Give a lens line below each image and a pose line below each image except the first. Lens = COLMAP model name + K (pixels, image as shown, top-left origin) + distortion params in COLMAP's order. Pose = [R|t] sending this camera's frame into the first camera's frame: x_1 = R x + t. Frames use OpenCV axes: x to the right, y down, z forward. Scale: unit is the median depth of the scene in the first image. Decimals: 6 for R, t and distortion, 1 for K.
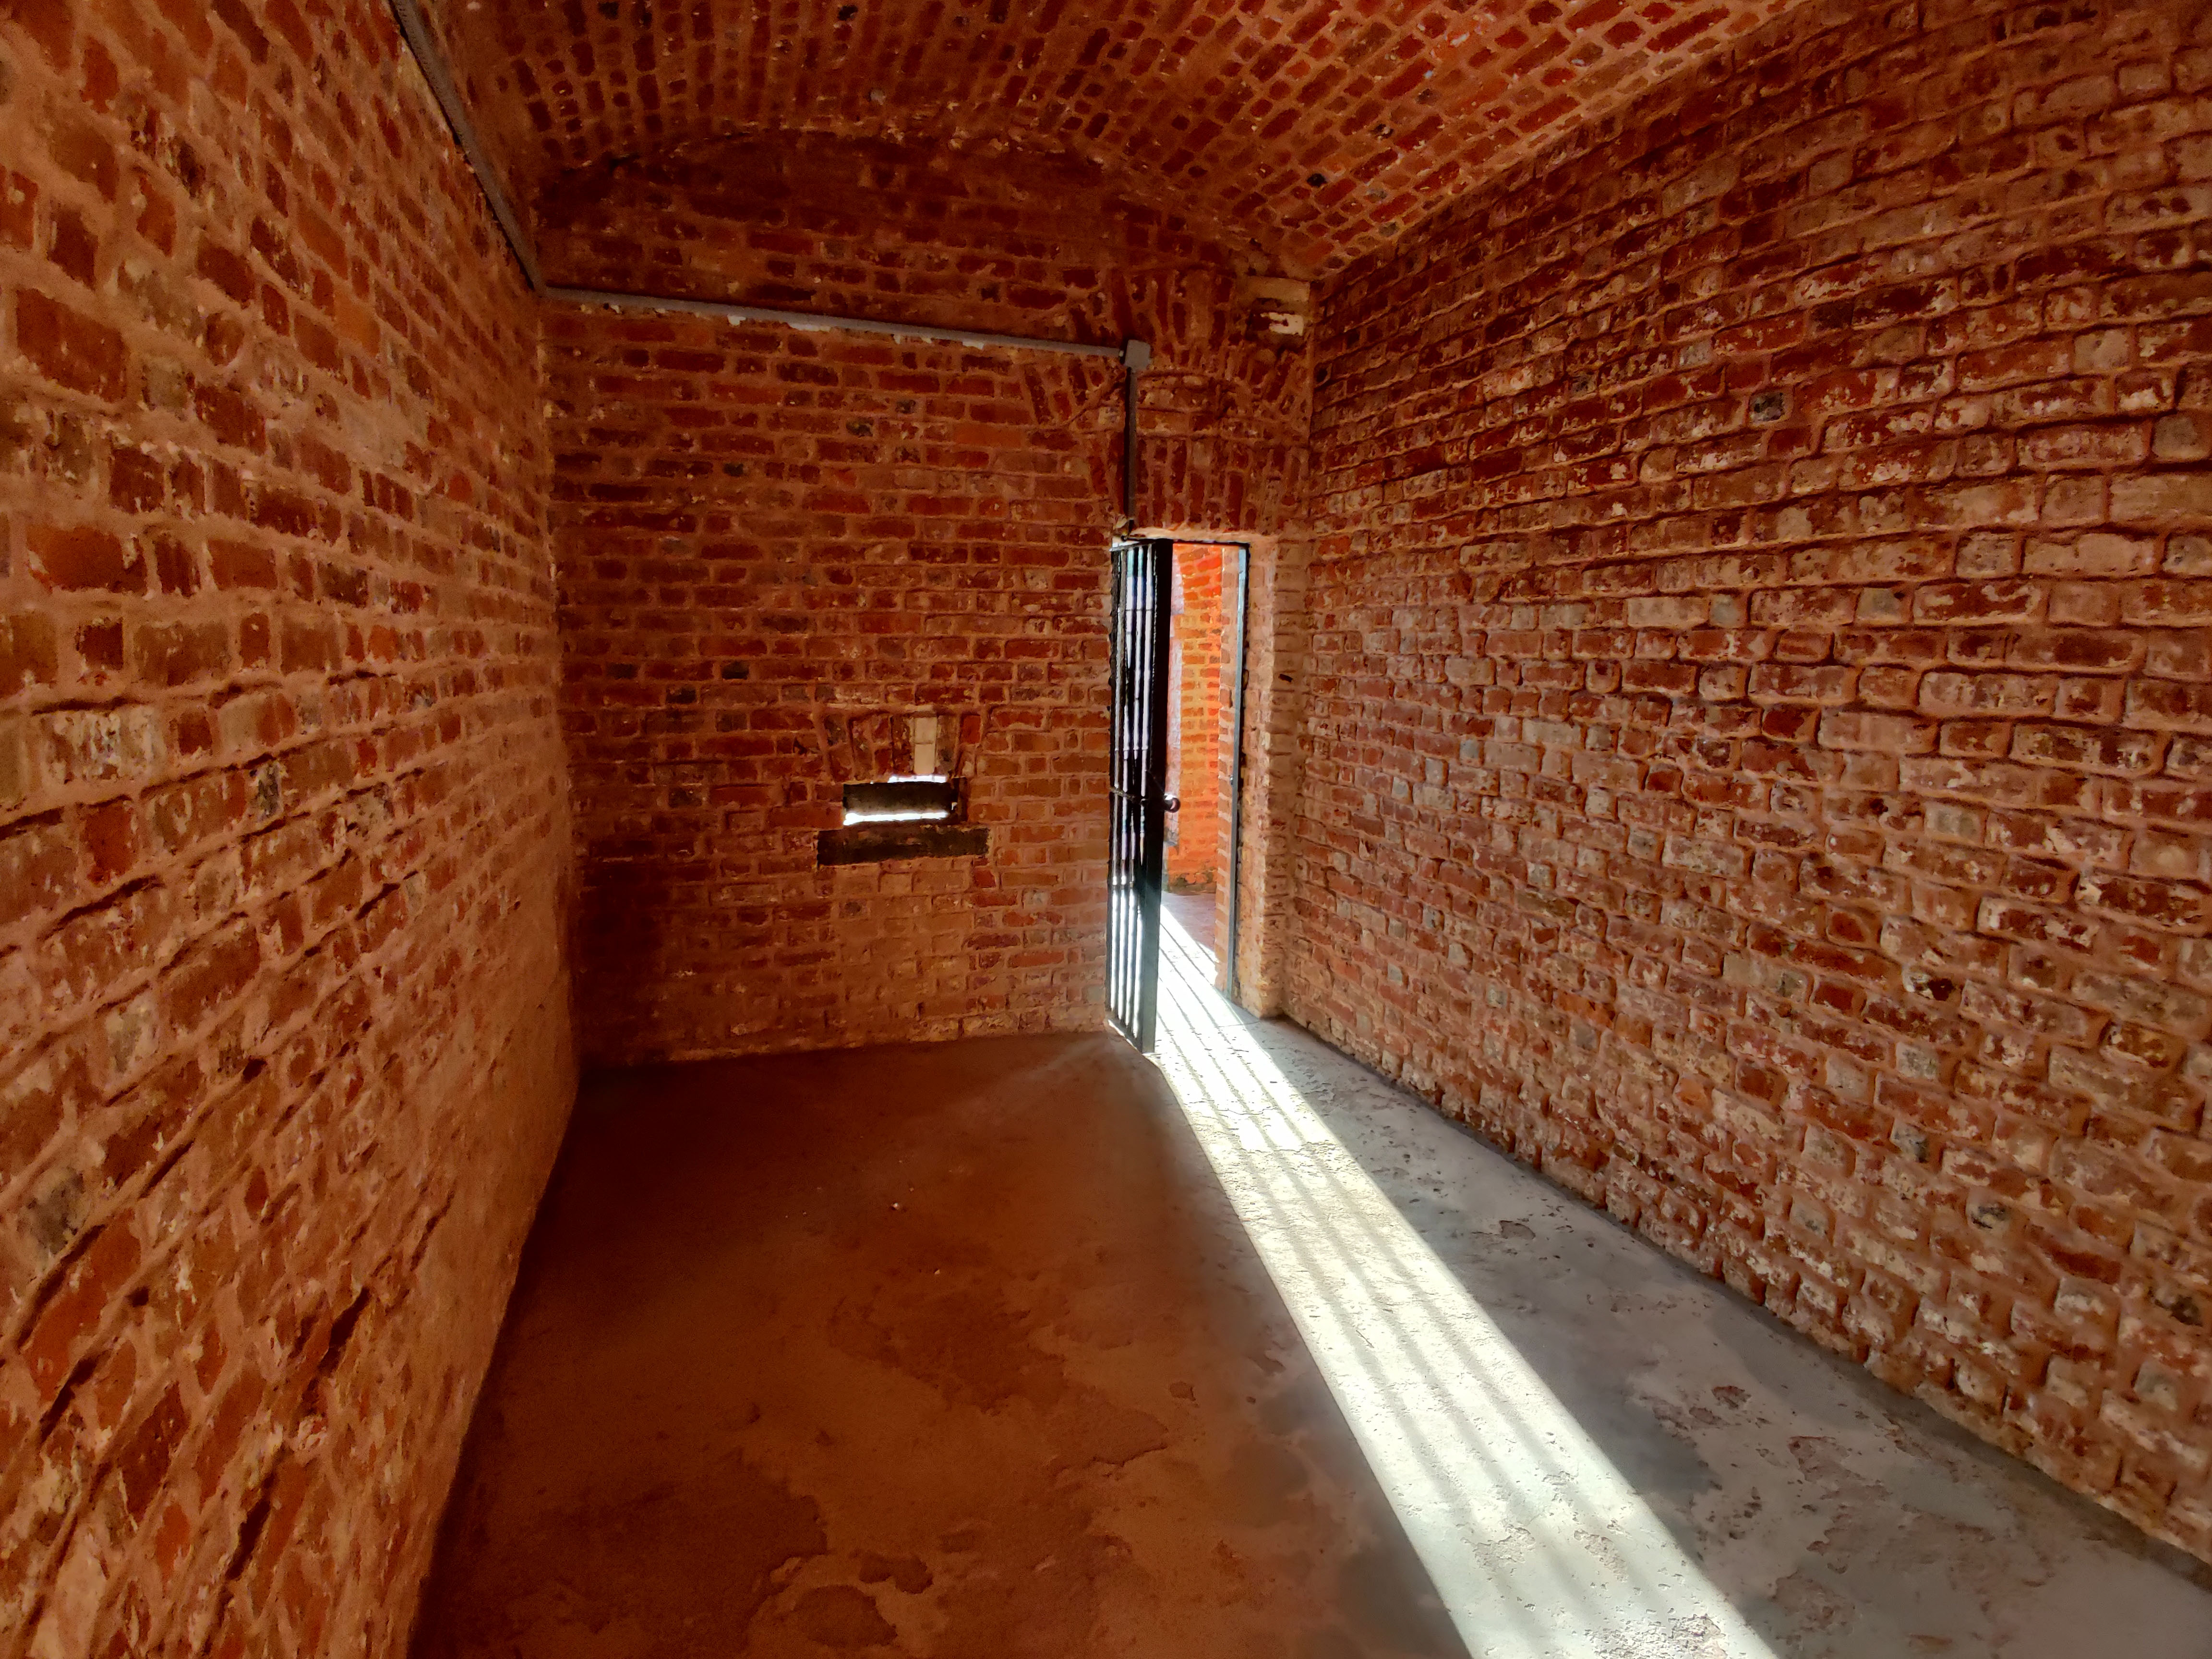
lens RADIAL K [[1108.1, 0, 1104.0], [0, 1108.1, 838.2], [0, 0, 1]] dist [0.000326, -0.053961]
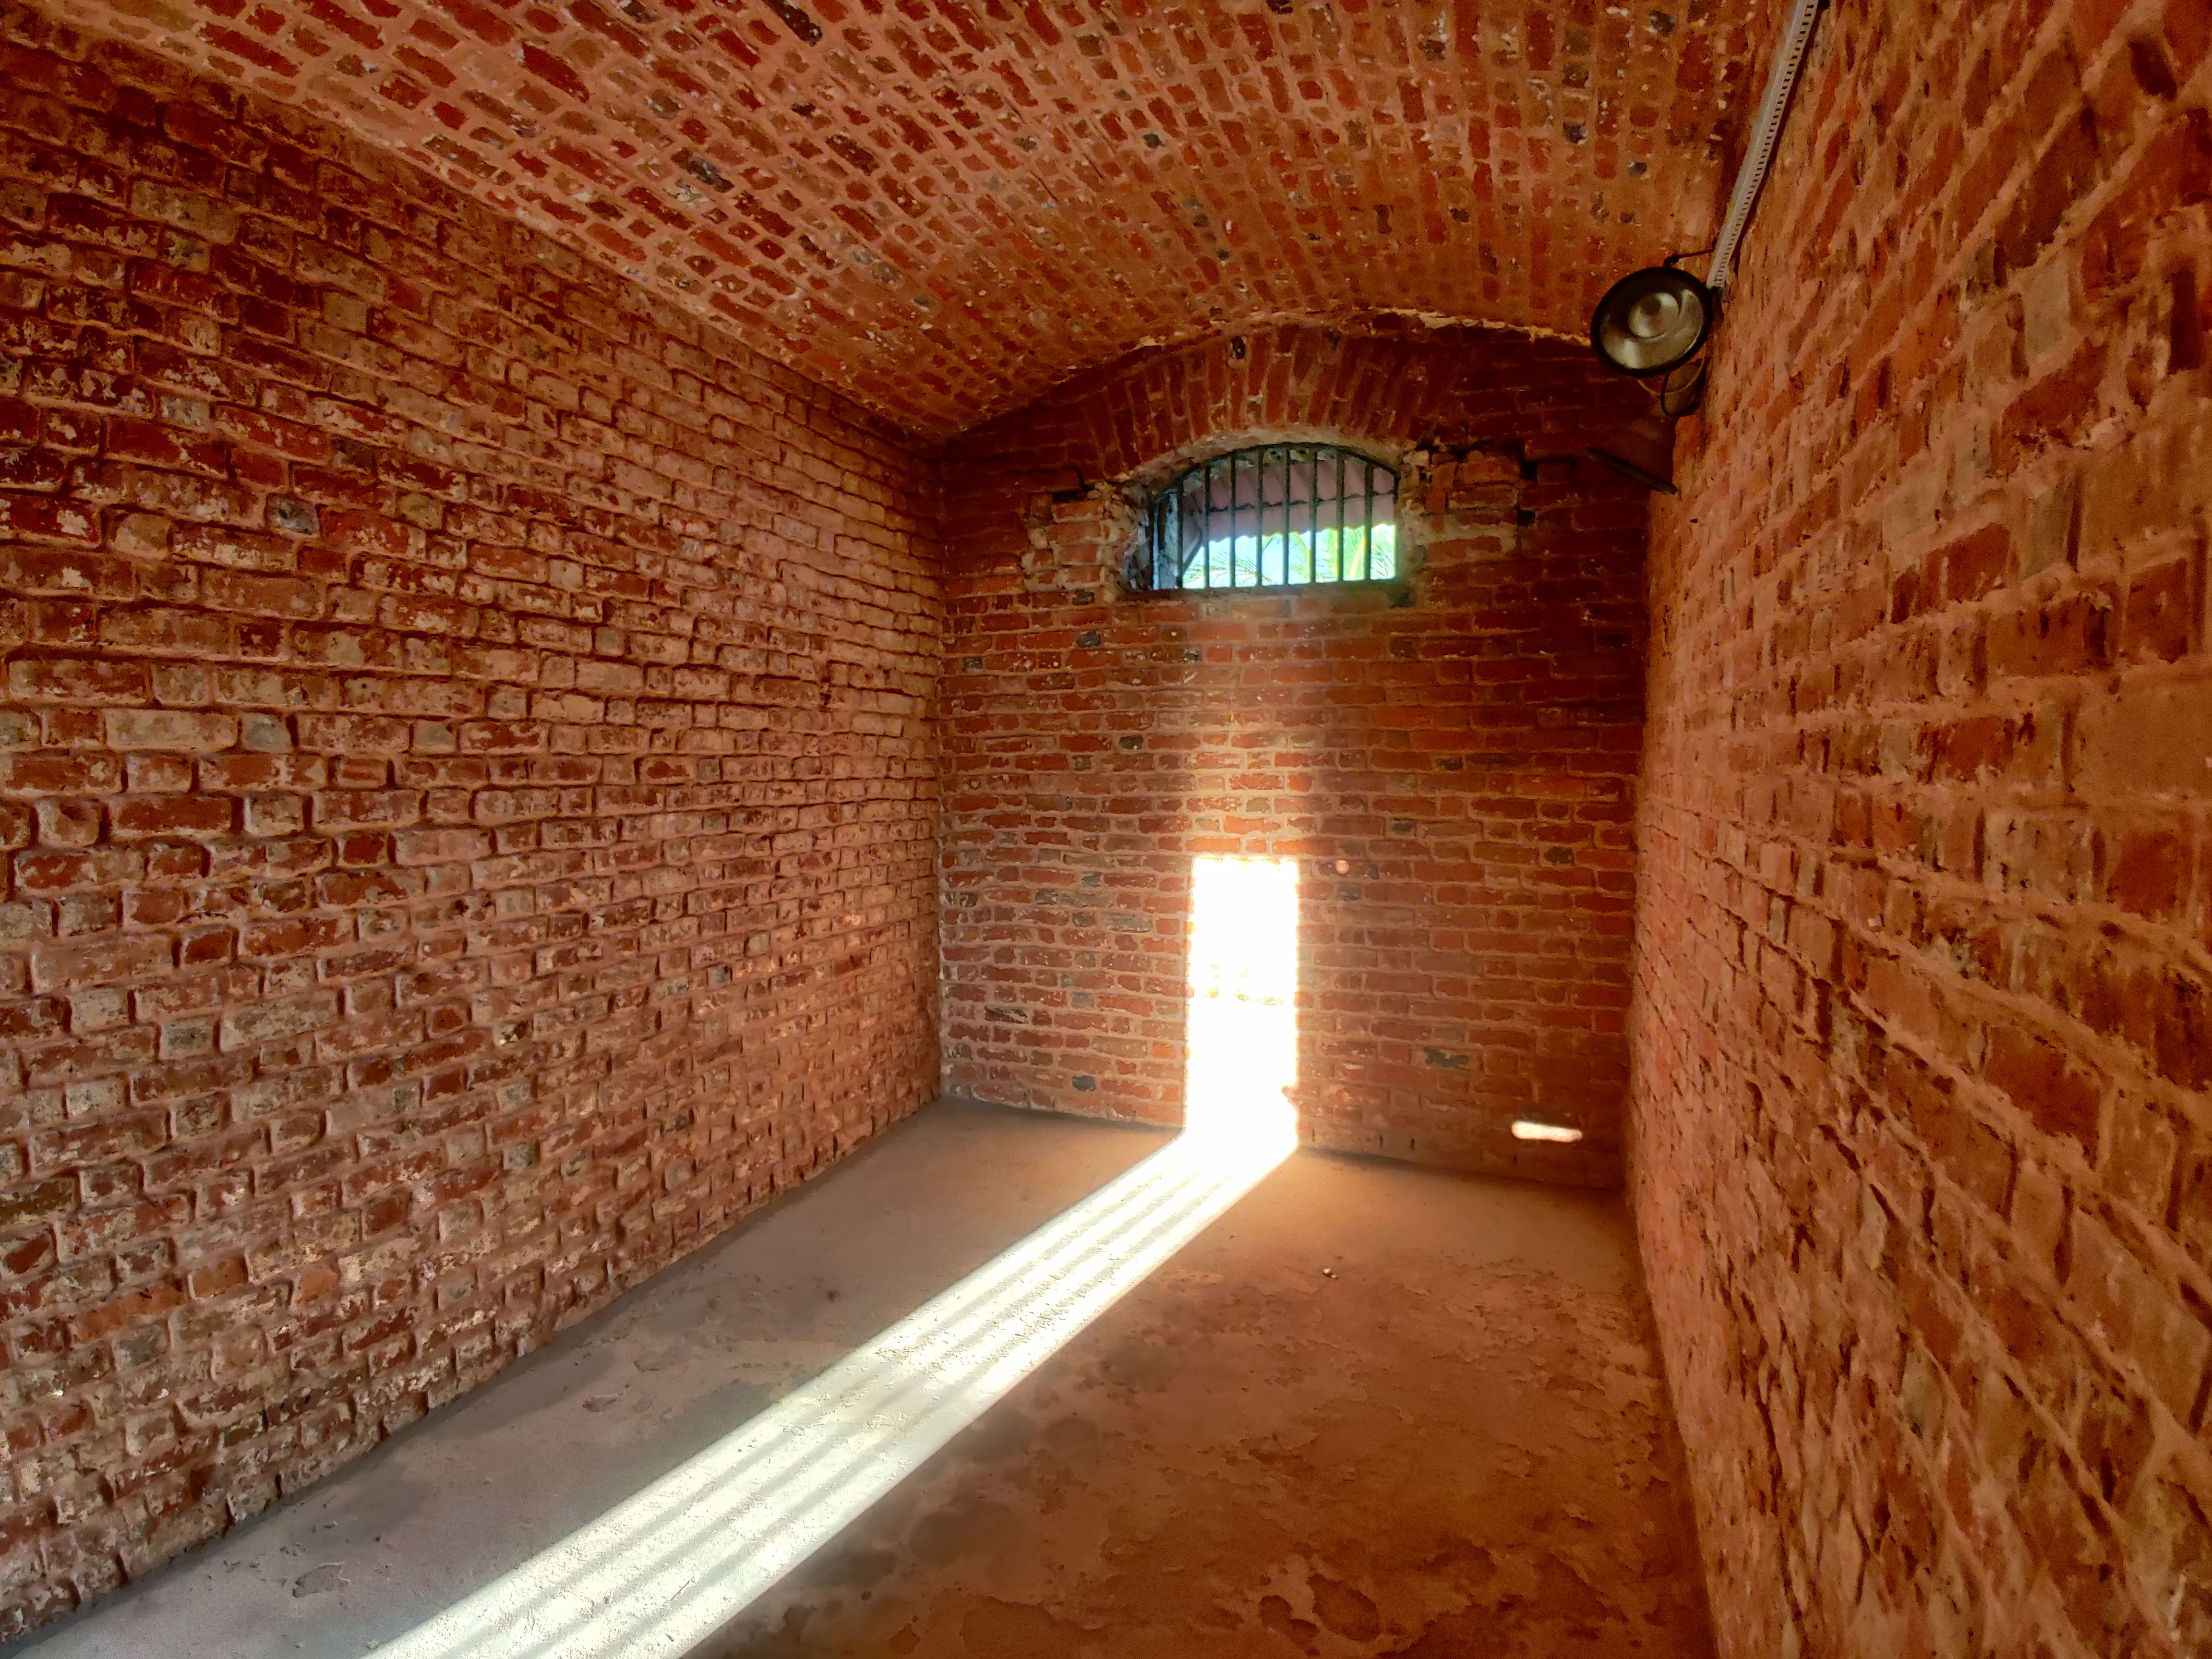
lens RADIAL K [[1108.1, 0, 1104.0], [0, 1108.1, 838.2], [0, 0, 1]] dist [0.000326, -0.053961]
pose [[-0.778388, -0.053451, 0.625504, -0.542601], [0.093272, 0.975464, 0.199426, -0.262253], [-0.620816, 0.213573, -0.754304, 1.397504]]
